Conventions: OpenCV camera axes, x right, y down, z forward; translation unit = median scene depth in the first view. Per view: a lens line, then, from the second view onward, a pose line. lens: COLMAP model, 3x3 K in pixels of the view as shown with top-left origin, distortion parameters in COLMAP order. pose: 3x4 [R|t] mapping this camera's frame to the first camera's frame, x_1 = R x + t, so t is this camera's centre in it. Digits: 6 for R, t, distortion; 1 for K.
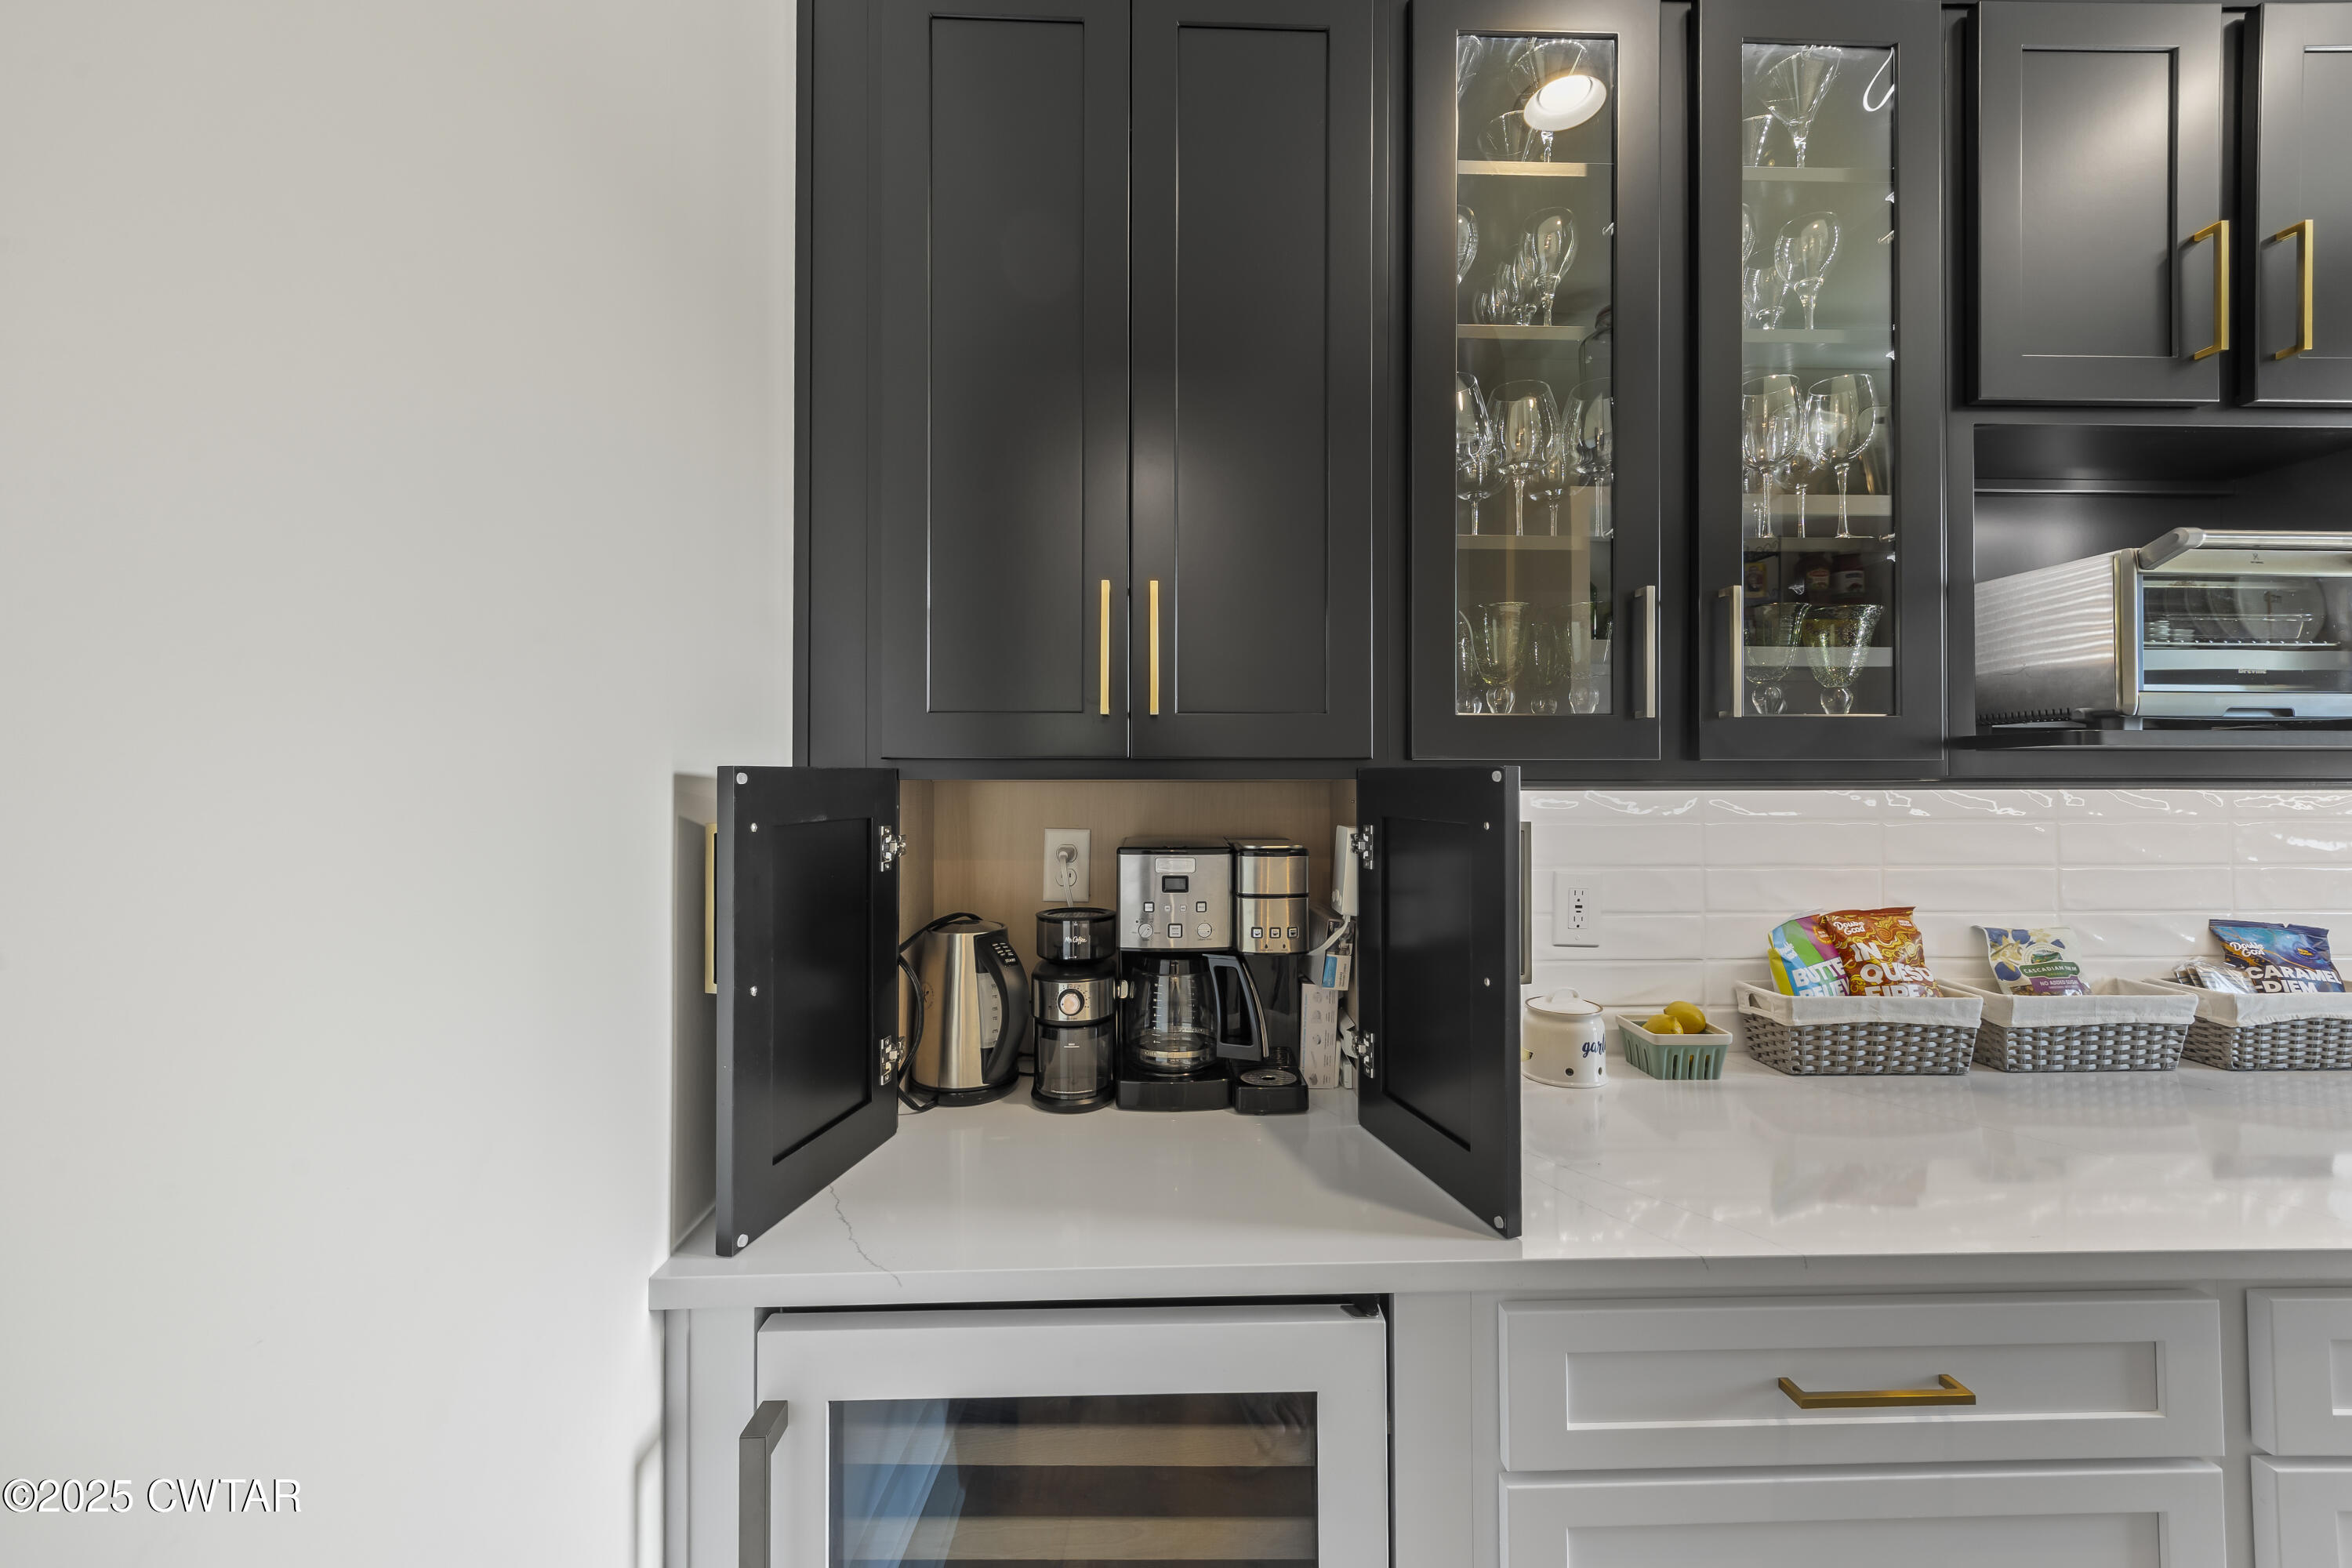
lens RADIAL K [[902.6, 0, 1171.6], [0, 902.6, 777.3], [0, 0, 1]] dist [-0.000968, 0.000076]
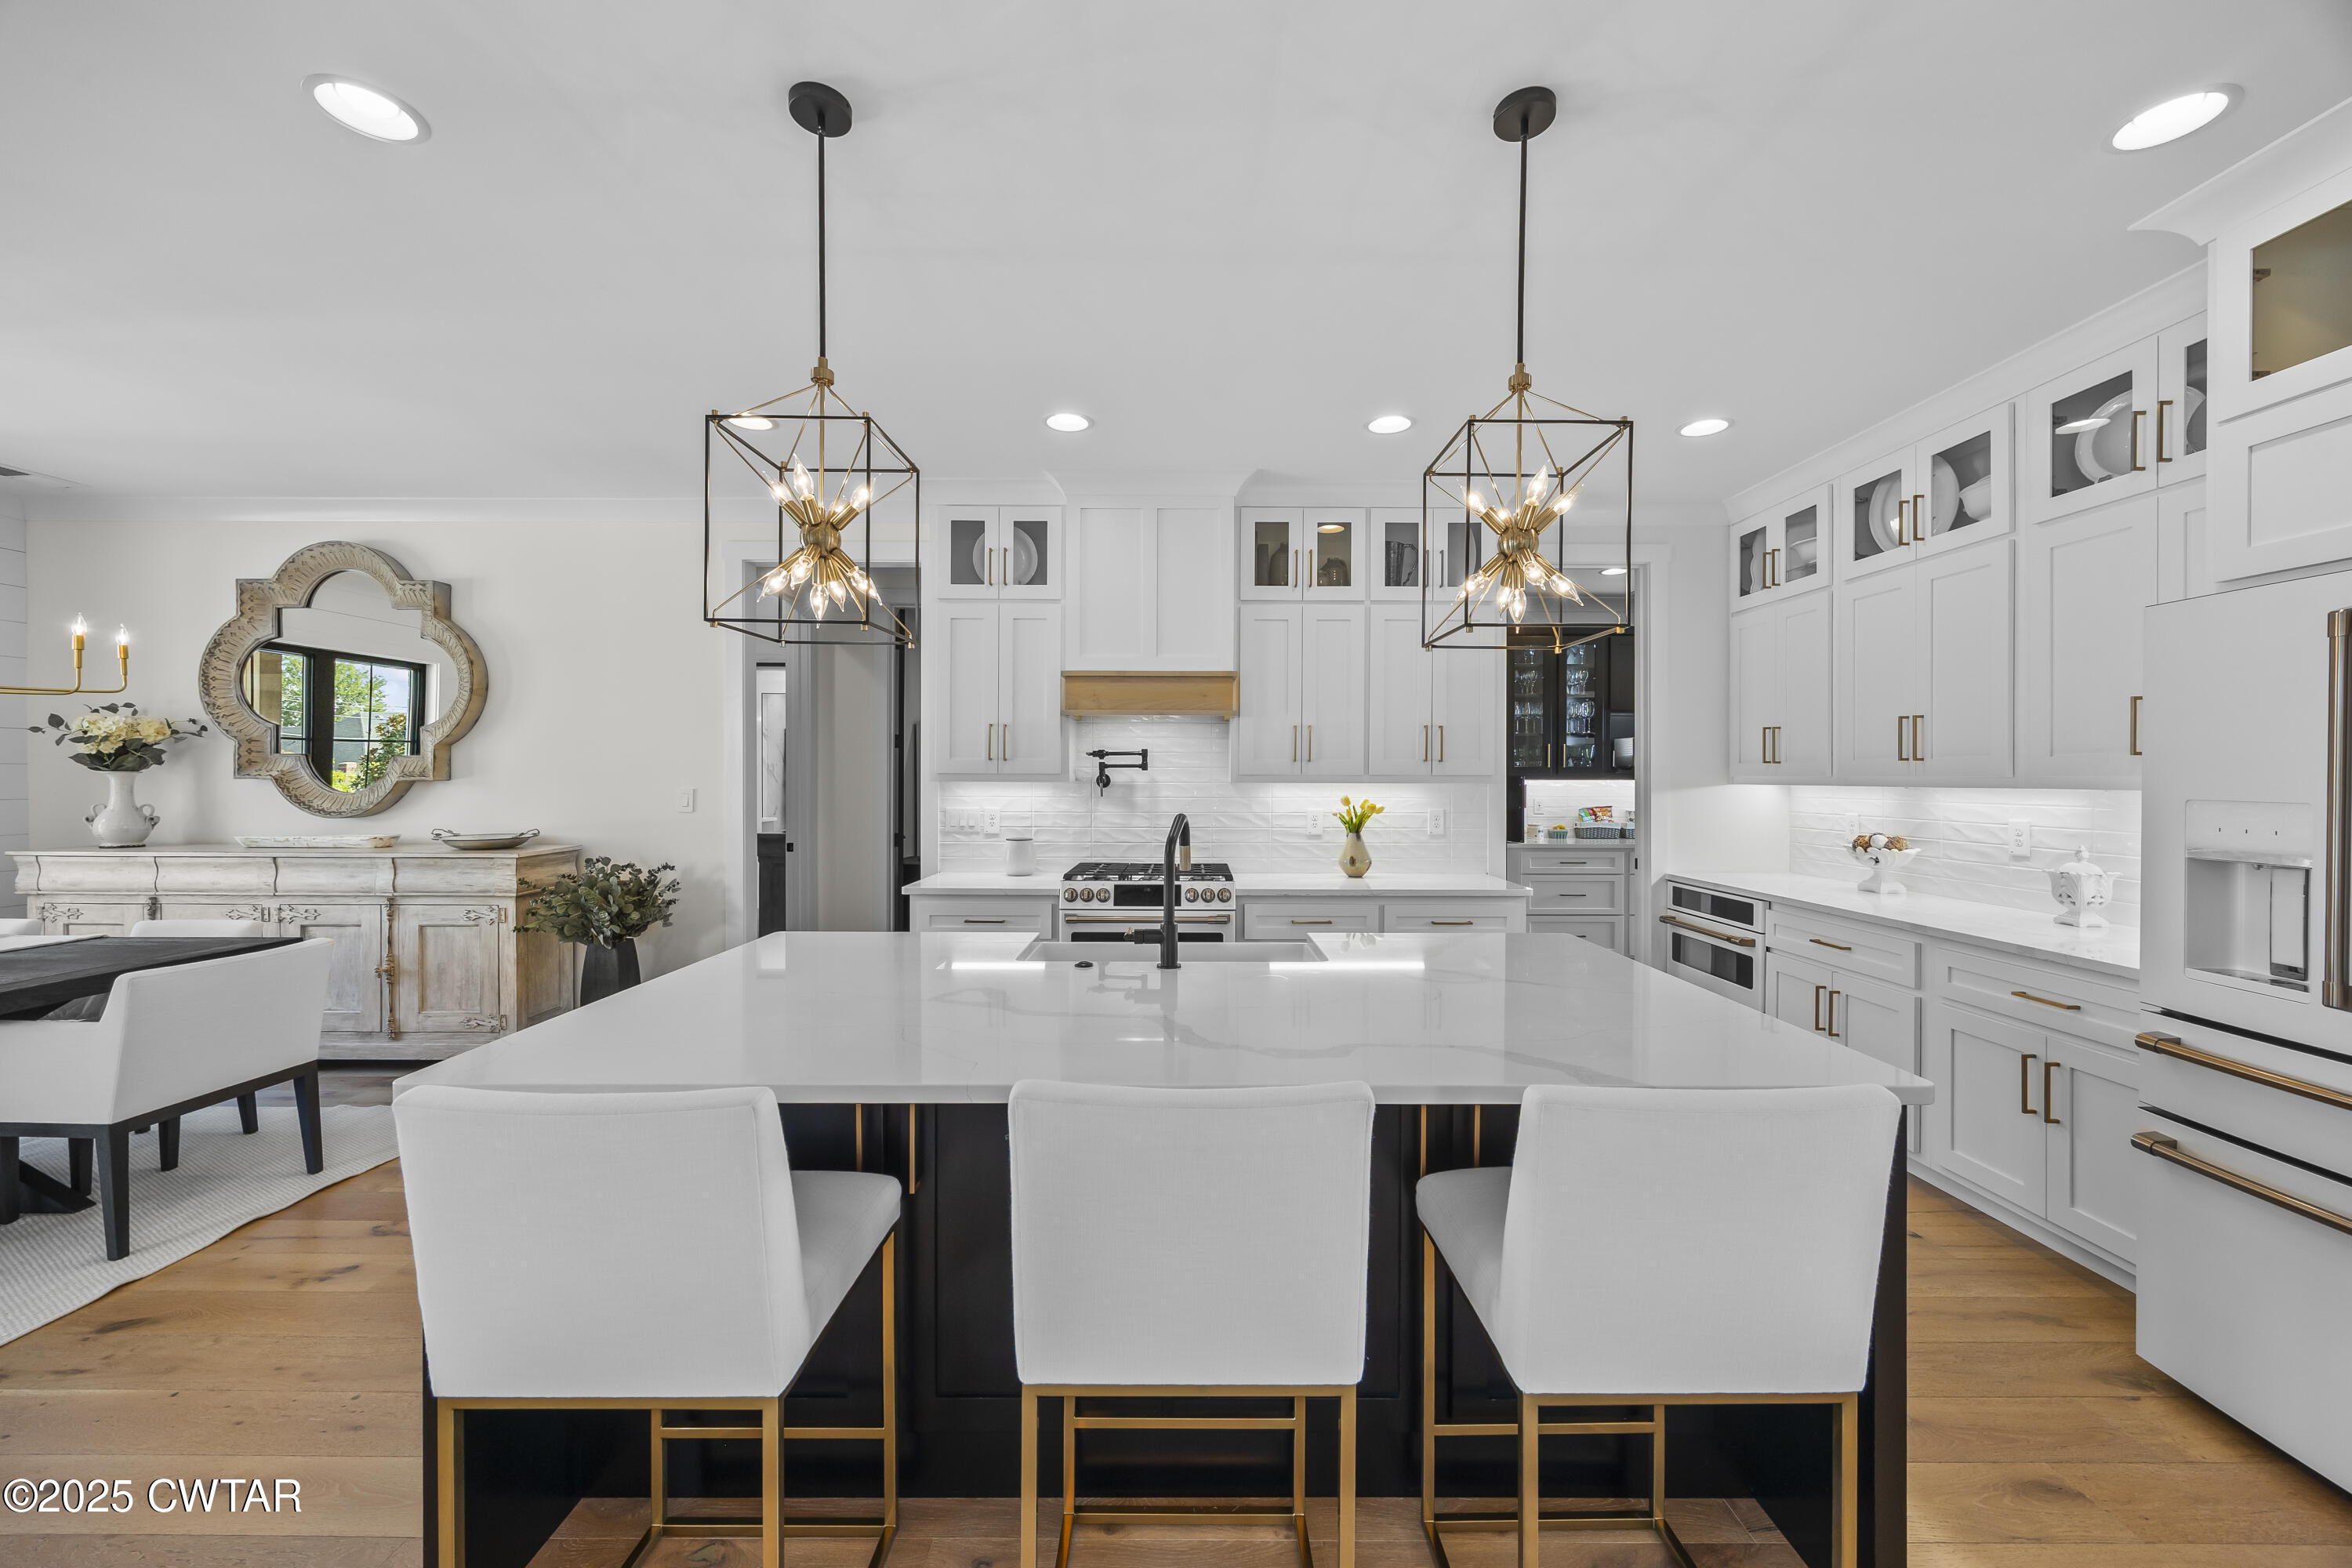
lens RADIAL K [[902.6, 0, 1180.0], [0, 902.6, 777.9], [0, 0, 1]] dist [-0.000968, 0.000076]
pose [[0.999515, 0.008939, -0.029846, -1.368913], [-0.008945, 0.999960, -0.000089, 0.020961], [0.029844, 0.000356, 0.999555, -4.011033]]
